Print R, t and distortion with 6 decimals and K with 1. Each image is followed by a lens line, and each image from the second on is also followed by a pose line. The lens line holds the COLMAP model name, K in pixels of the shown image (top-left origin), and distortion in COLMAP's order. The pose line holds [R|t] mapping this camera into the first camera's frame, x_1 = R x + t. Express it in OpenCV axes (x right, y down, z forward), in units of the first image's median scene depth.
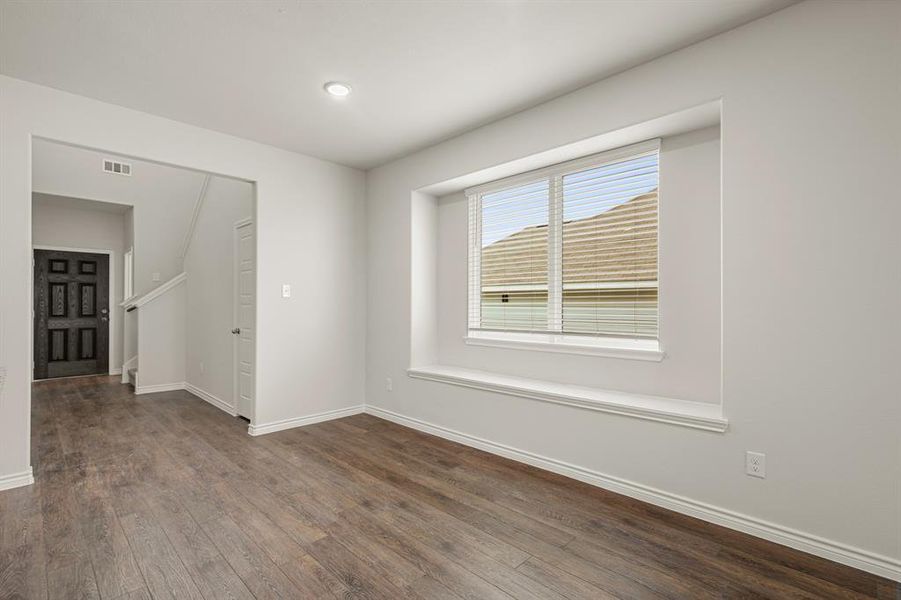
lens RADIAL K [[409.9, 0, 451.9], [0, 409.9, 306.4], [0, 0, 1]] dist [0.004499, 0.000120]
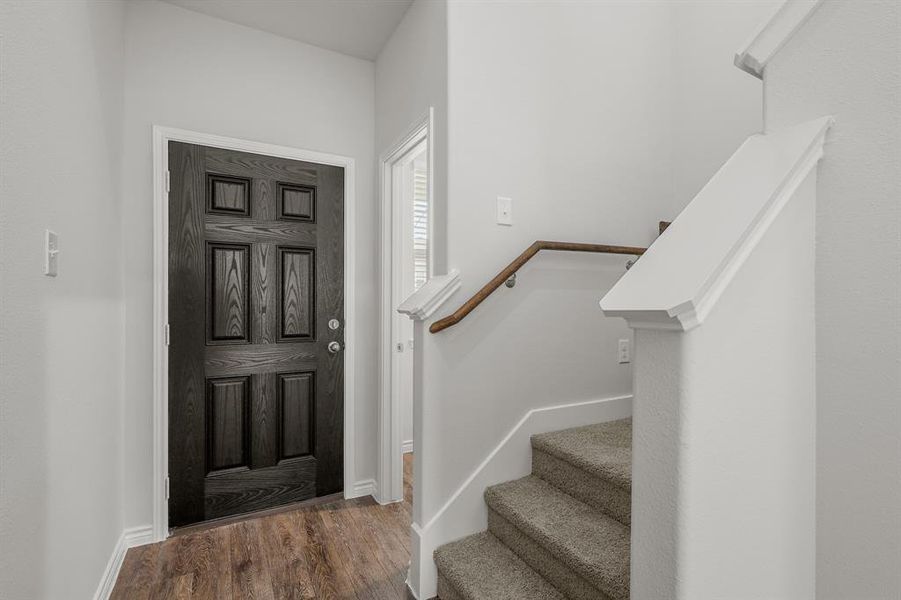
lens RADIAL K [[409.9, 0, 454.9], [0, 409.9, 301.5], [0, 0, 1]] dist [0.004499, 0.000120]
pose [[0.966834, 0.000300, -0.255406, -0.676145], [0.000094, 0.999999, 0.001533, -0.008890], [0.255407, -0.001506, 0.966833, 0.705478]]
